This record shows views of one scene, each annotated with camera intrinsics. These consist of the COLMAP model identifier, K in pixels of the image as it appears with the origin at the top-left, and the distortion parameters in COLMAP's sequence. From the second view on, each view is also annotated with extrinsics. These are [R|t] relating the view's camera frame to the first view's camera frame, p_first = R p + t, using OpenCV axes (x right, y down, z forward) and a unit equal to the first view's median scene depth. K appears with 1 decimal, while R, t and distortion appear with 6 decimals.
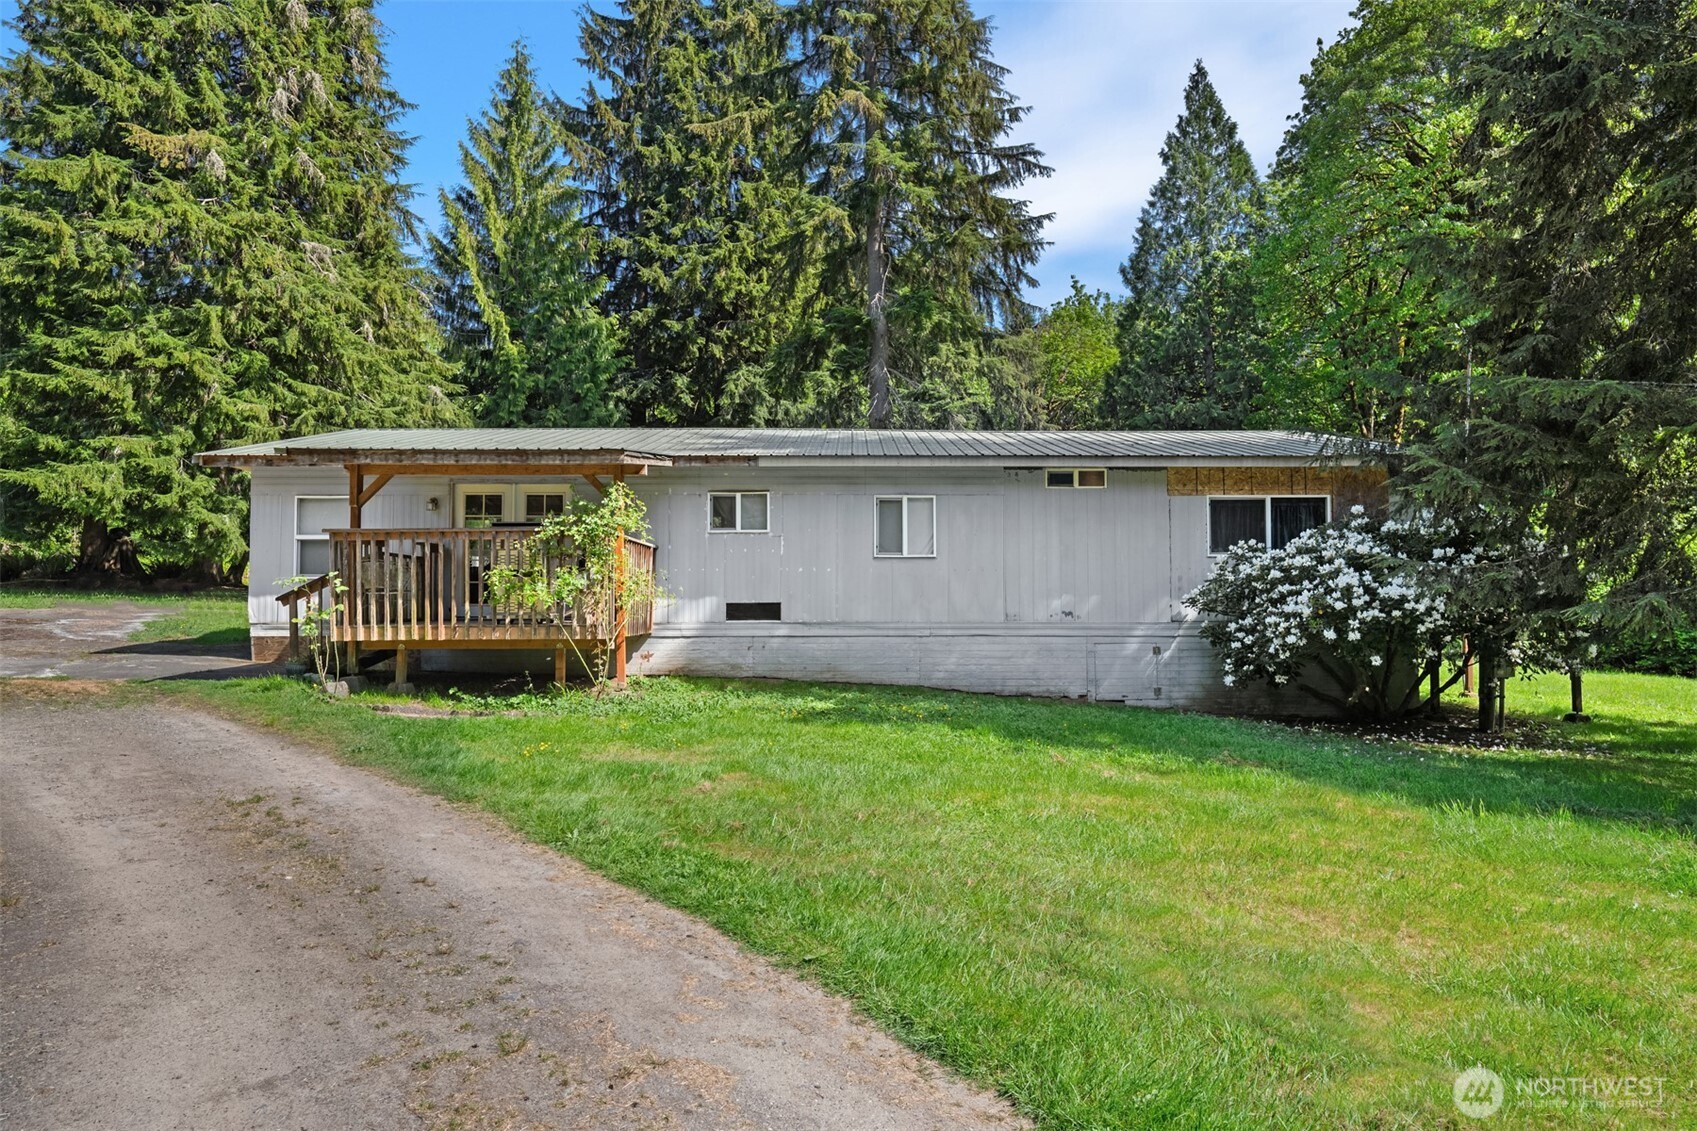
lens RADIAL K [[948.9, 0, 848.7], [0, 948.9, 557.8], [0, 0, 1]] dist [-0.003234, -0.000741]
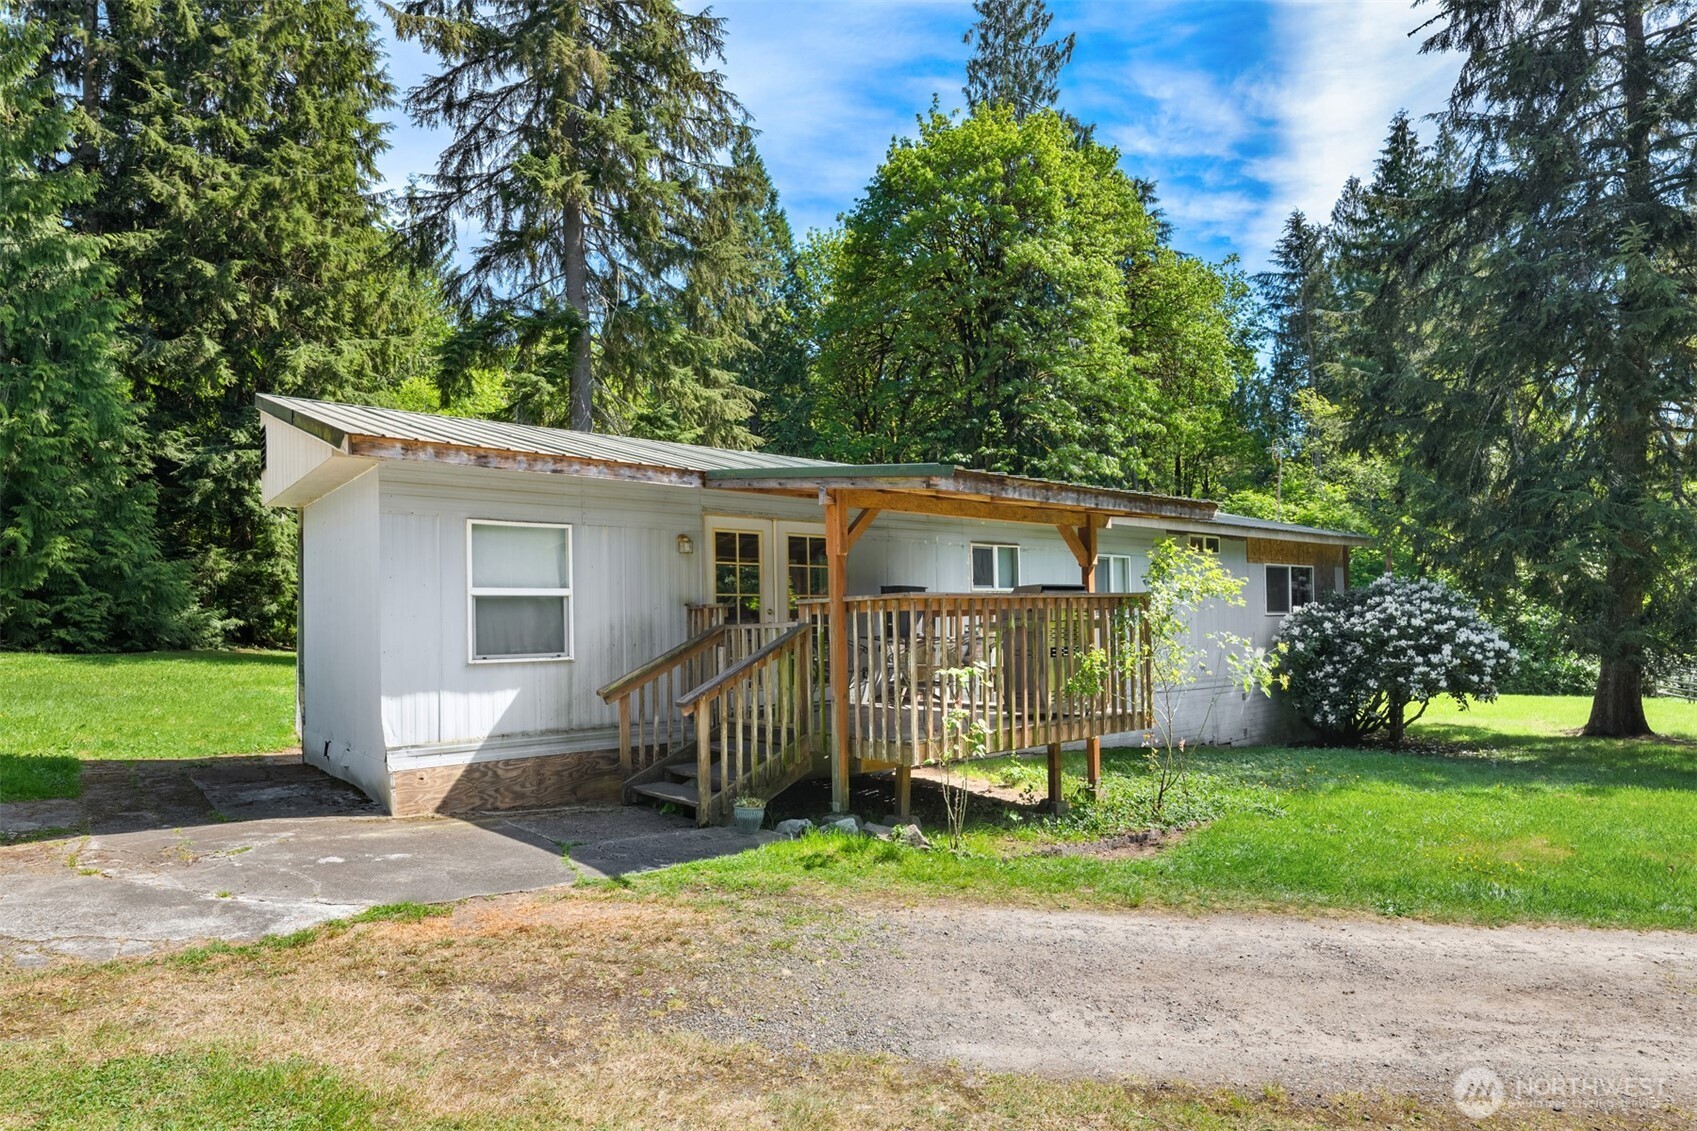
lens RADIAL K [[930.5, 0, 853.9], [0, 930.5, 625.8], [0, 0, 1]] dist [-0.001279, -0.001503]
pose [[0.773489, -0.014691, 0.633639, -0.389766], [-0.011739, 0.999228, 0.037497, -0.012789], [-0.633701, -0.036442, 0.772719, 0.213783]]
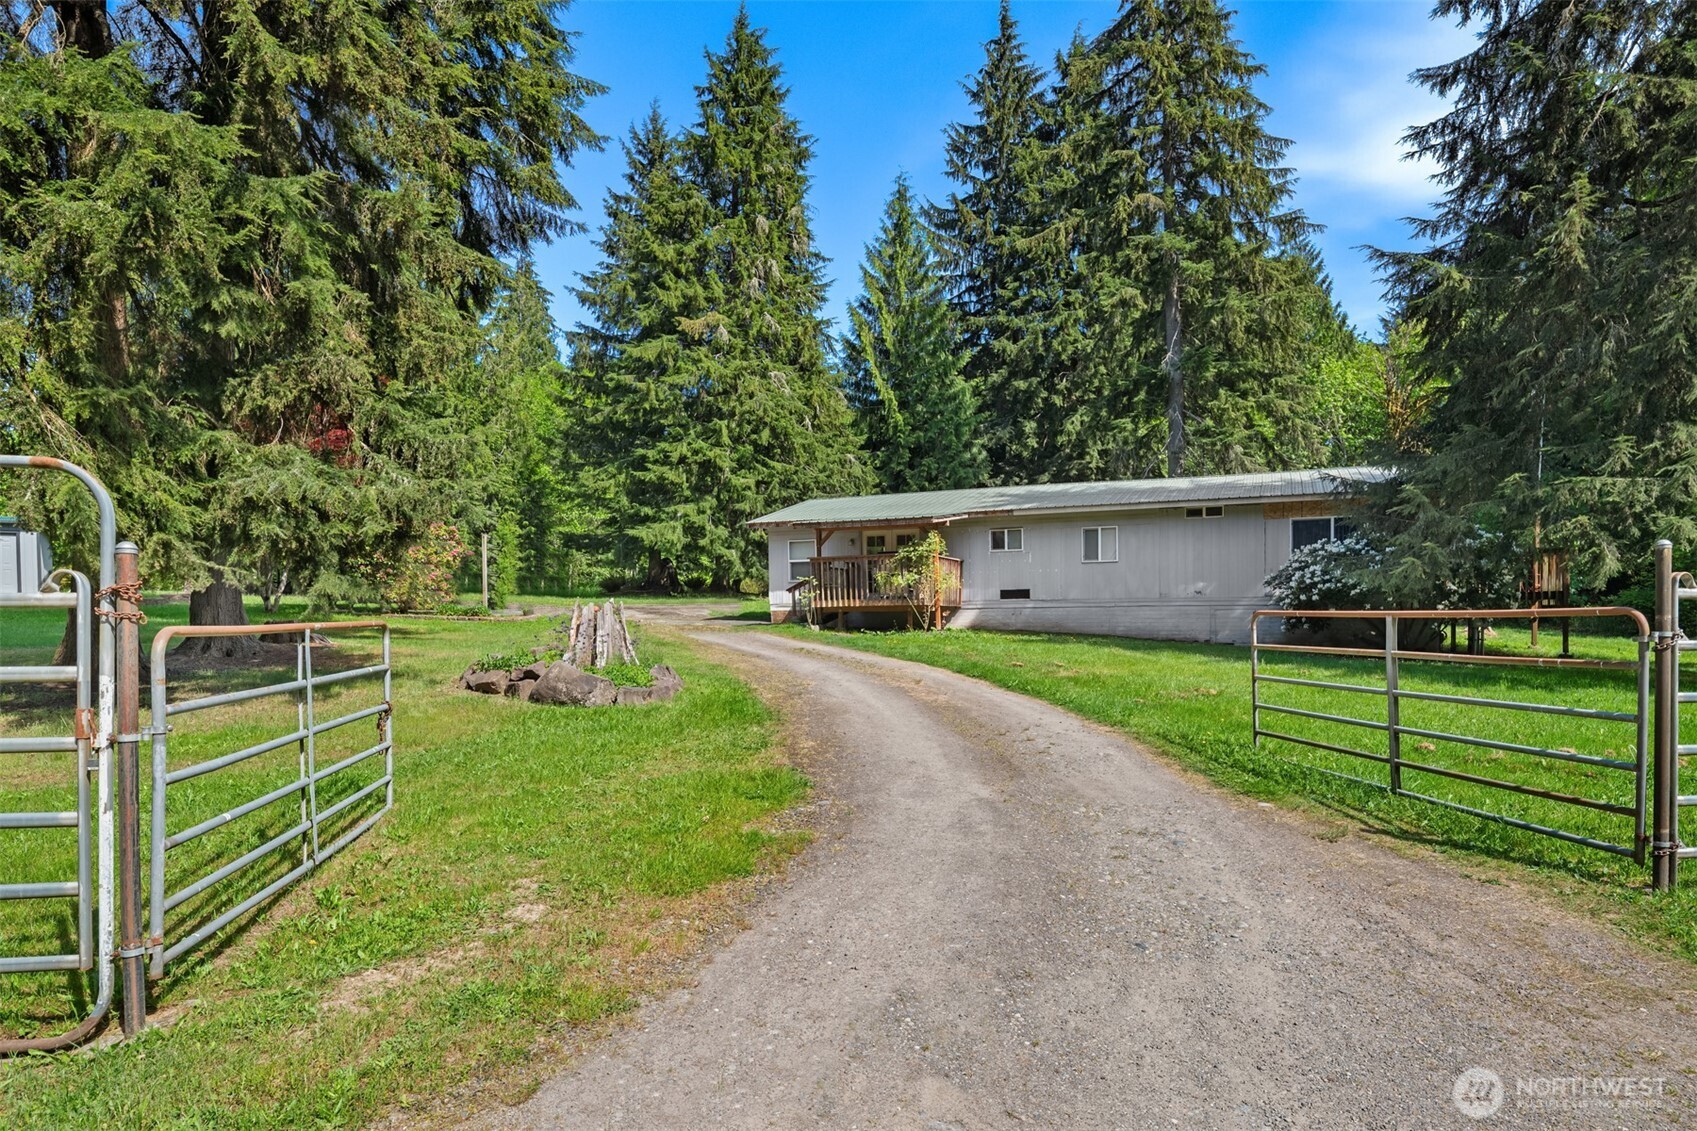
lens RADIAL K [[930.5, 0, 853.9], [0, 930.5, 625.8], [0, 0, 1]] dist [-0.001279, -0.001503]
pose [[0.917301, -0.003249, -0.398182, 0.167934], [0.027140, 0.998151, 0.054379, 0.005711], [0.397269, -0.060689, 0.915693, -0.390531]]
